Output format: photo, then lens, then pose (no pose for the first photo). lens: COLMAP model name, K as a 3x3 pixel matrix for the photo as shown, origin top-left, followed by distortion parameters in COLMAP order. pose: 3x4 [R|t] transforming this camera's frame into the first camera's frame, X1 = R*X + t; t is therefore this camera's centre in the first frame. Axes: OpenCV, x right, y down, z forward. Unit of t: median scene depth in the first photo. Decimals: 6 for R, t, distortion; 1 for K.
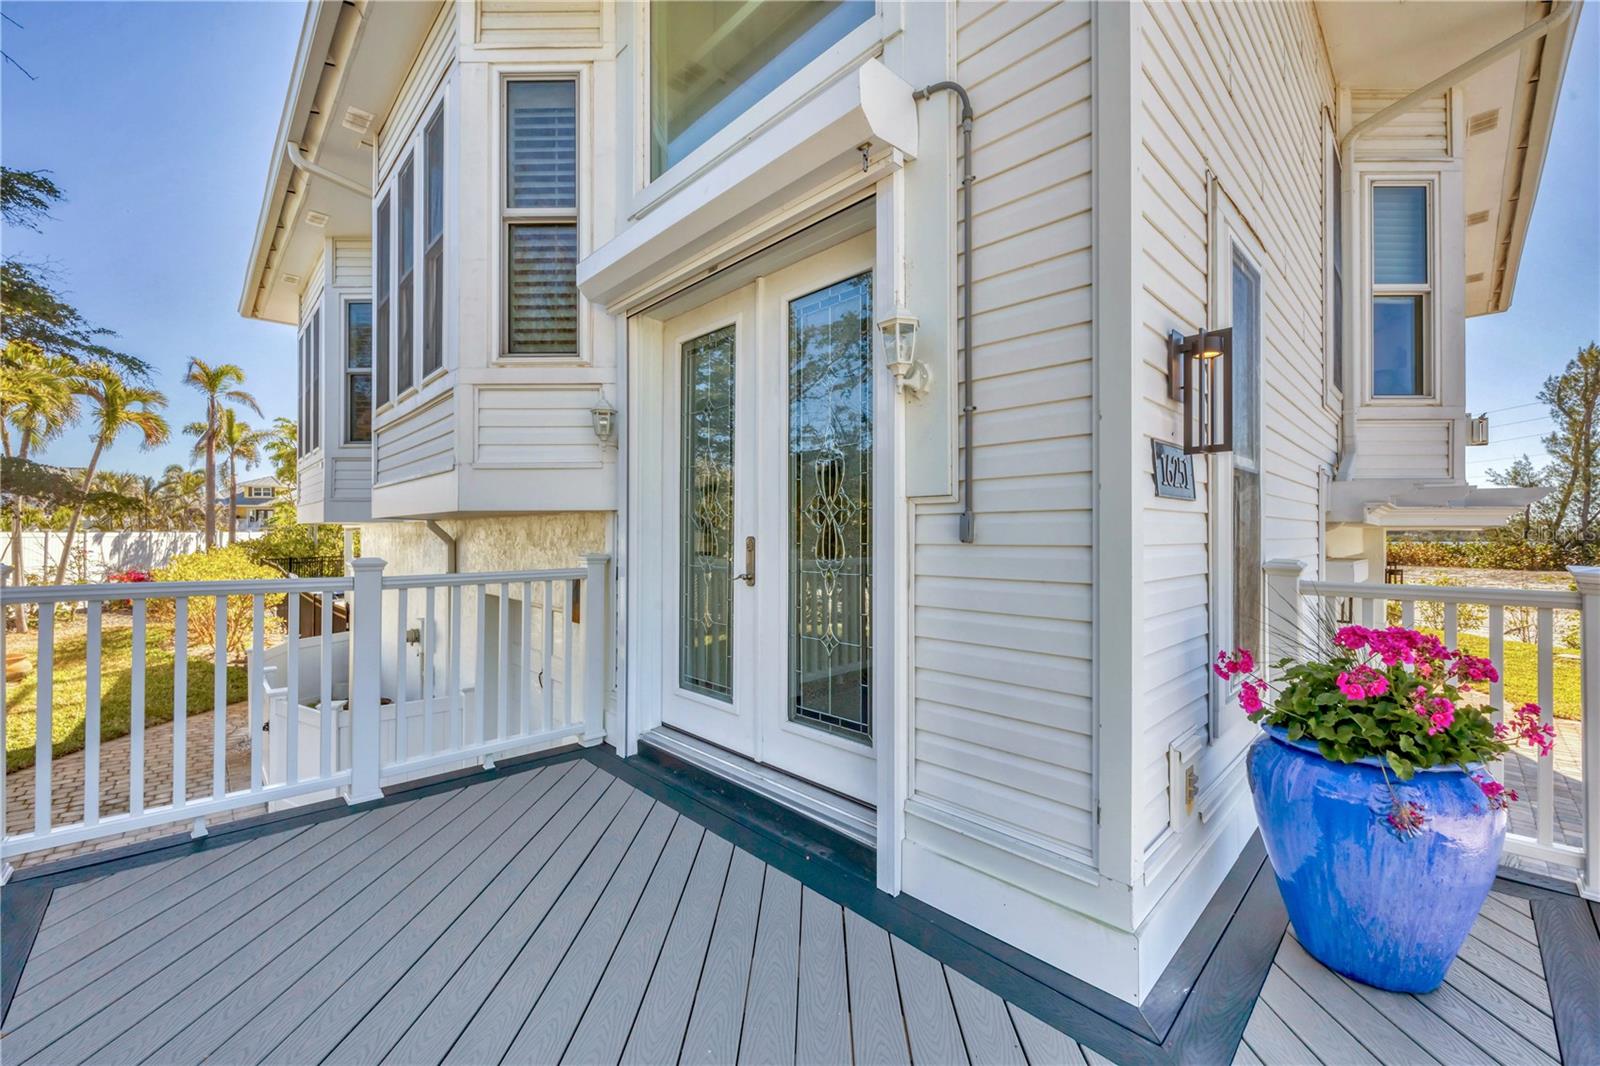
lens RADIAL K [[648.9, 0, 808.0], [0, 648.9, 532.6], [0, 0, 1]] dist [-0.005006, -0.000078]
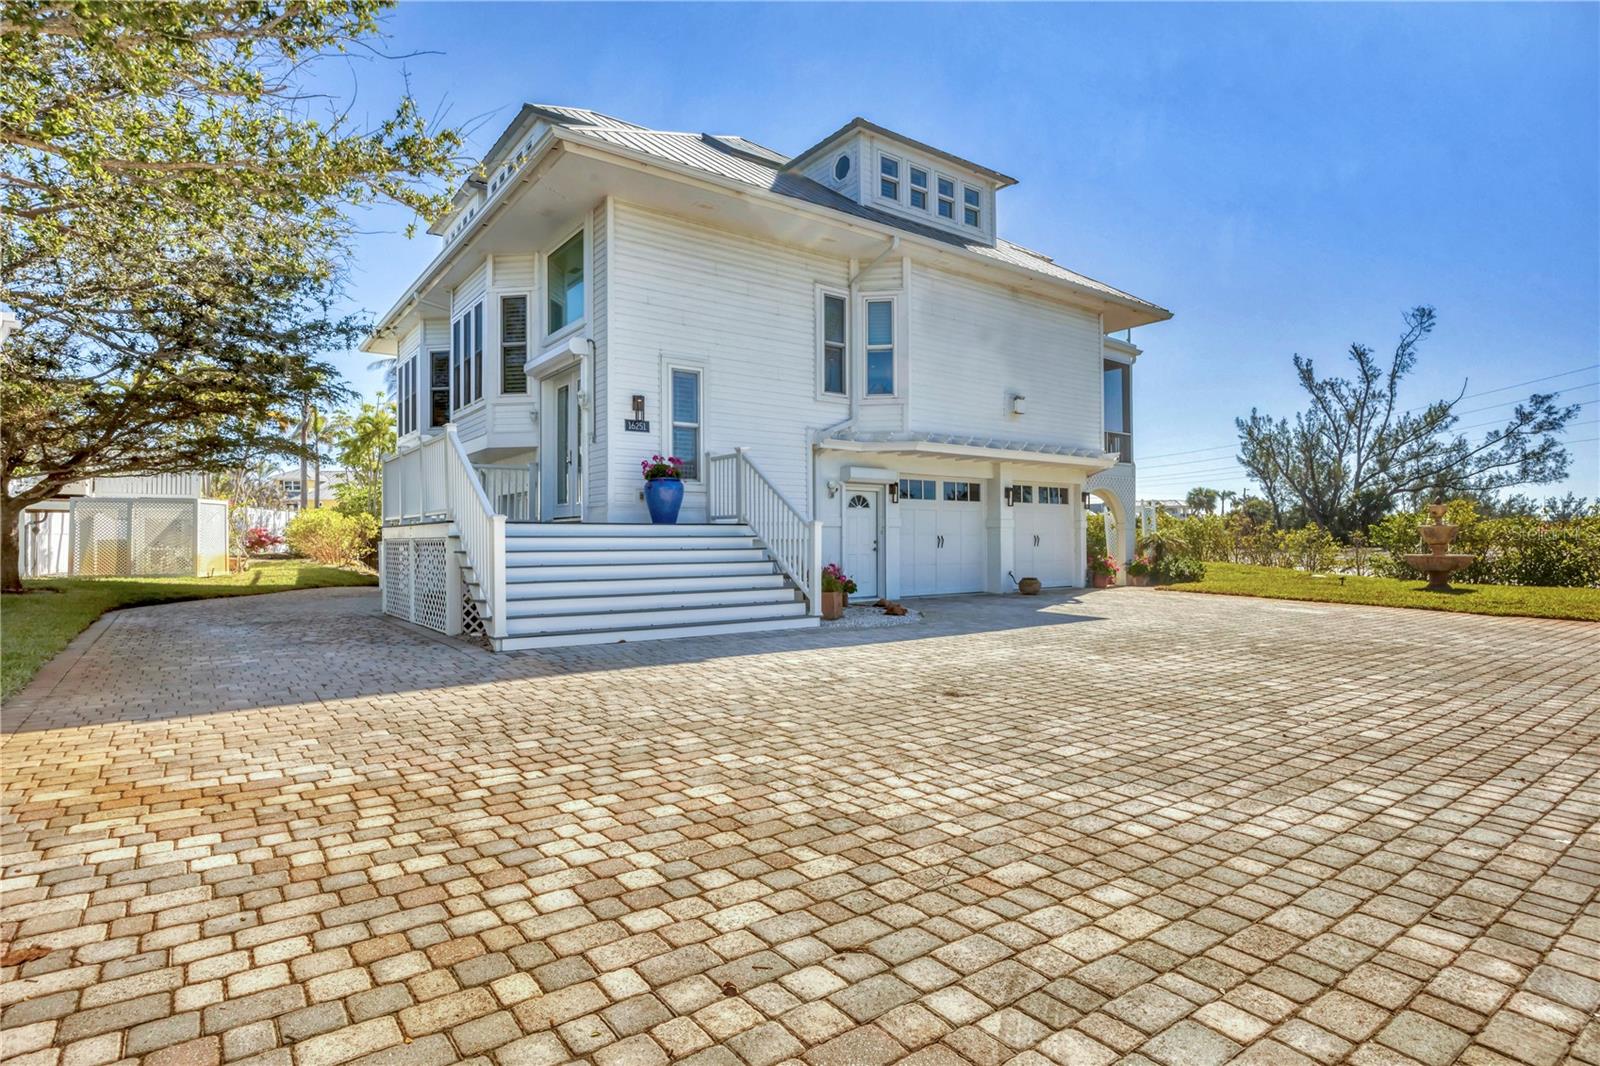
lens RADIAL K [[838.4, 0, 800.0], [0, 838.4, 533.0], [0, 0, 1]] dist [0.000005, -0.000056]
pose [[0.990677, -0.007191, -0.136038, 1.164492], [0.006575, 0.999966, -0.004981, 0.322765], [0.136069, 0.004040, 0.990691, -2.175323]]
